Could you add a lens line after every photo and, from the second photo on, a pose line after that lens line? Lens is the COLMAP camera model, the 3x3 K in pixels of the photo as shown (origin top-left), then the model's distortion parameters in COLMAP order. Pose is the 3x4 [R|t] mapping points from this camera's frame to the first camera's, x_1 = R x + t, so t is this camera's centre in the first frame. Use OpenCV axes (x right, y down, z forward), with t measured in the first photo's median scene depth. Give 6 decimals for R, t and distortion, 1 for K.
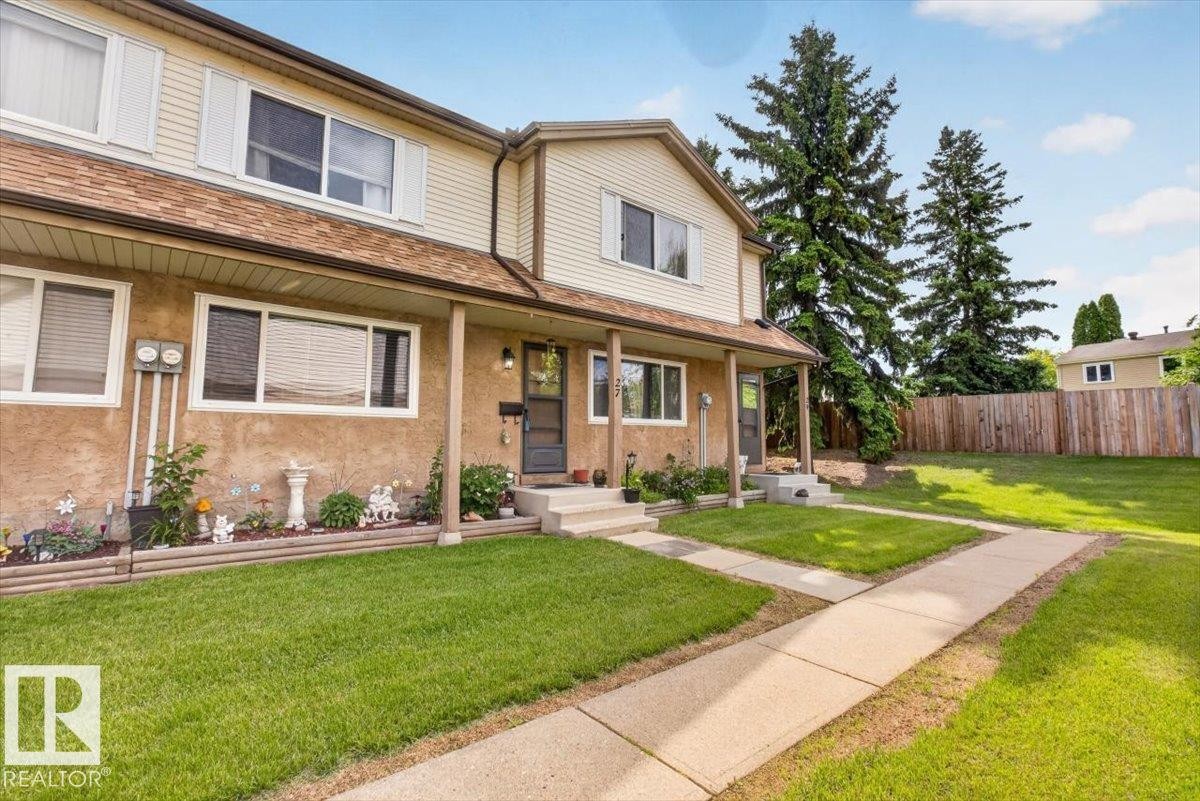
lens RADIAL K [[521.3, 0, 600.1], [0, 521.3, 398.3], [0, 0, 1]] dist [-0.003400, 0.000142]
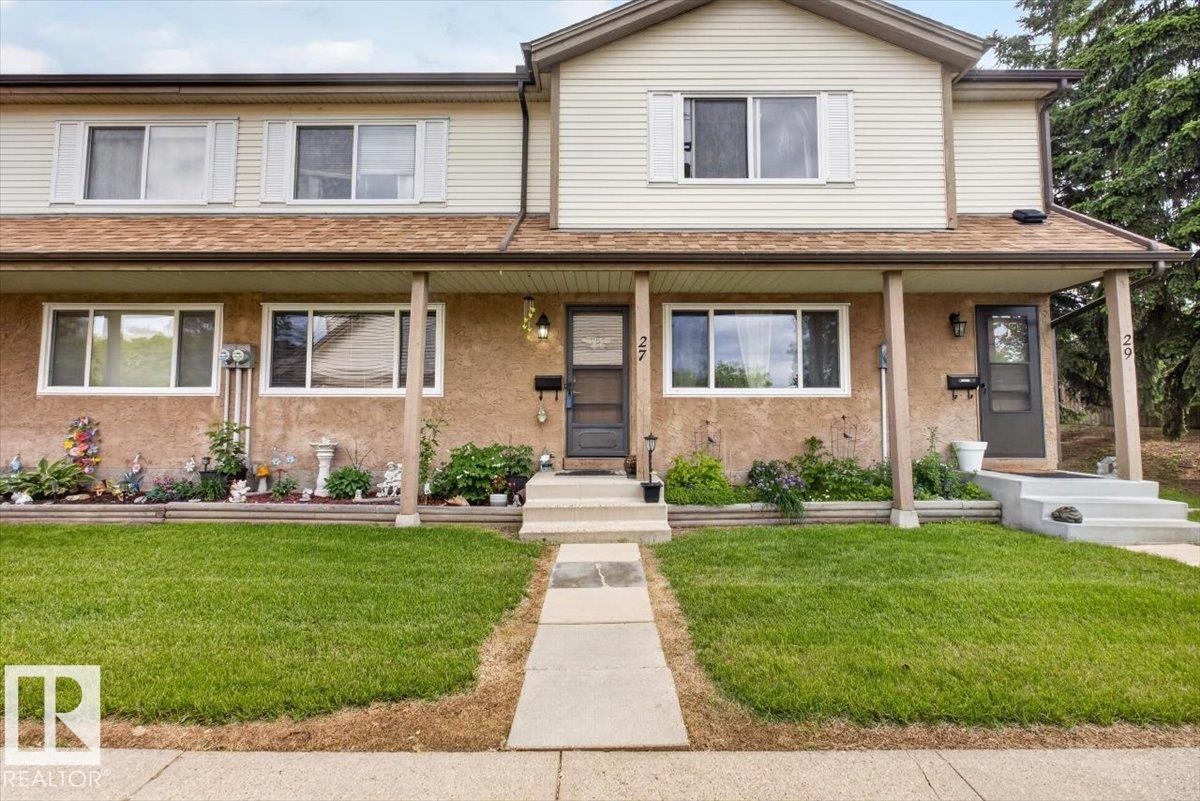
lens RADIAL K [[517.5, 0, 600.0], [0, 517.5, 394.8], [0, 0, 1]] dist [-0.008617, 0.000712]
pose [[0.776680, -0.033422, -0.629008, 0.455985], [0.054696, 0.998398, 0.014489, 0.032411], [0.627516, -0.045657, 0.777264, 0.378496]]
